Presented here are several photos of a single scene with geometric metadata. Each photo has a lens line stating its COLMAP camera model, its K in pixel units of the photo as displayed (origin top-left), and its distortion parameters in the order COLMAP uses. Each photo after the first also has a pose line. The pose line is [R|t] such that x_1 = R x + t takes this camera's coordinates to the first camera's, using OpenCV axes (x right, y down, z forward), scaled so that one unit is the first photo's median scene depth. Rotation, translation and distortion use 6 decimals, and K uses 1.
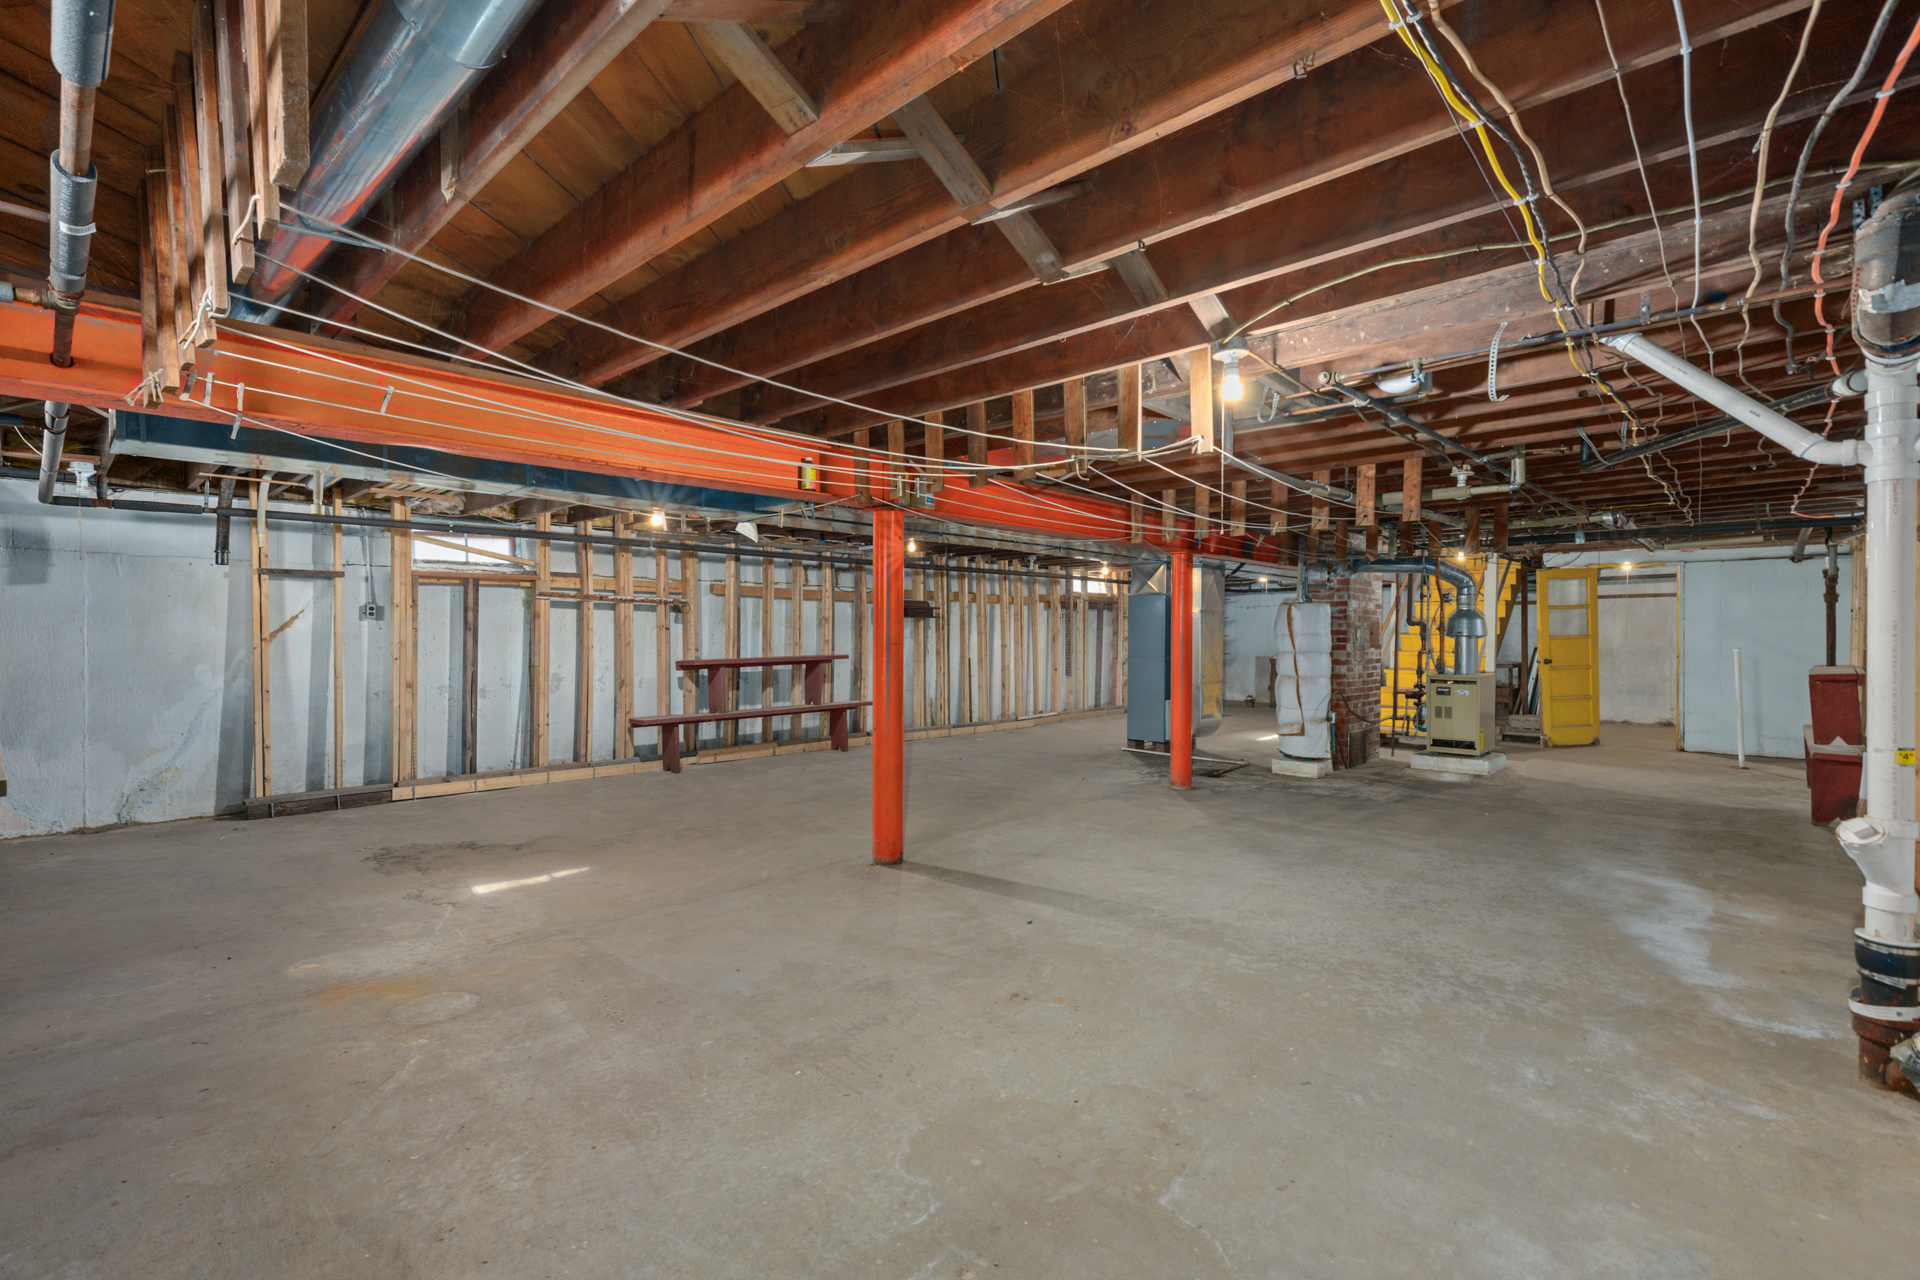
lens RADIAL K [[876.1, 0, 955.0], [0, 876.1, 638.1], [0, 0, 1]] dist [0.016257, 0.002226]
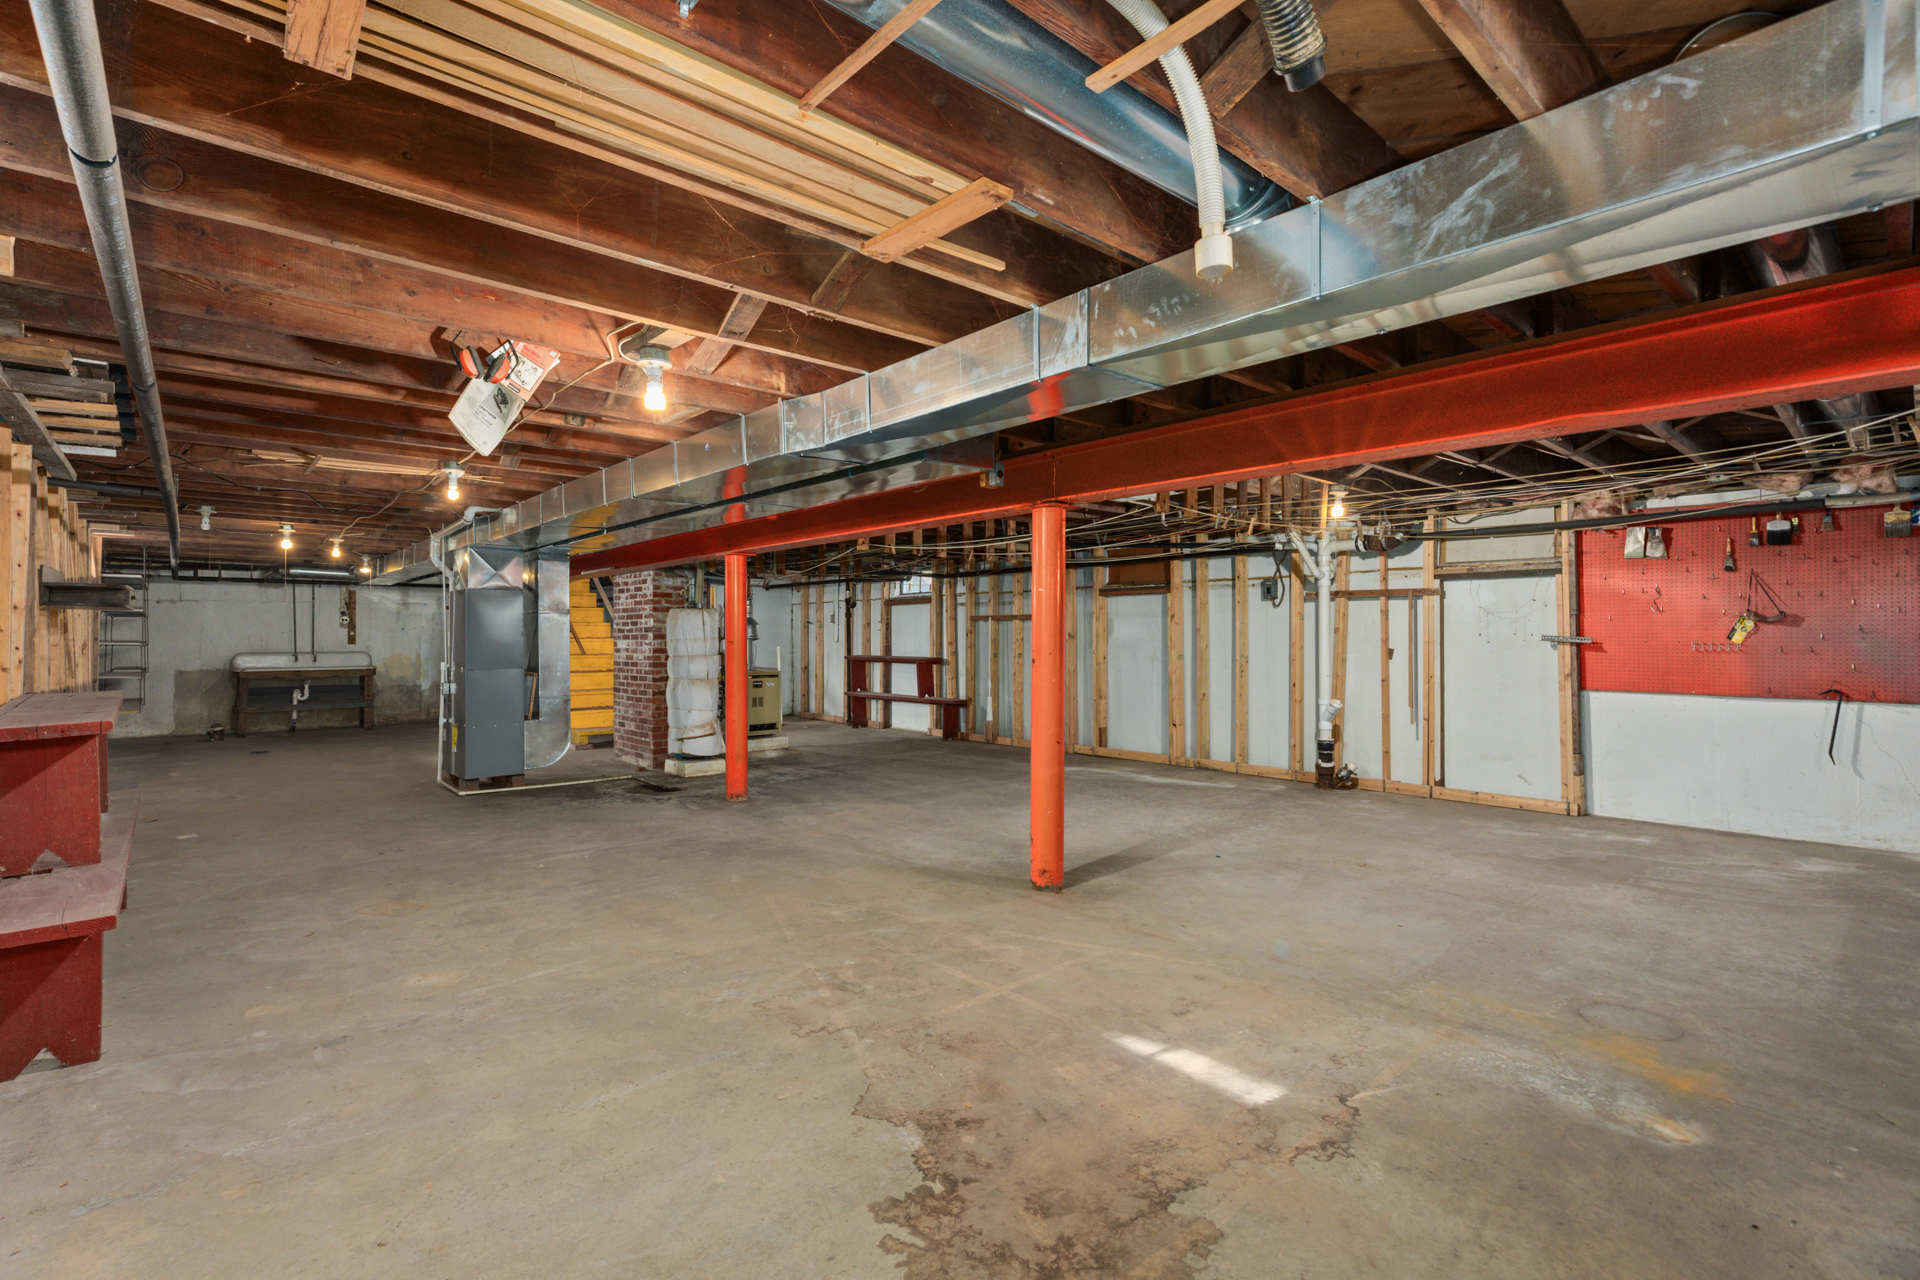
lens RADIAL K [[876.1, 0, 956.8], [0, 876.1, 636.0], [0, 0, 1]] dist [0.016257, 0.002226]
pose [[0.065699, -0.000501, 0.997839, -1.265174], [0.003995, 0.999992, 0.000239, -0.010199], [-0.997832, 0.003971, 0.065700, 1.310123]]
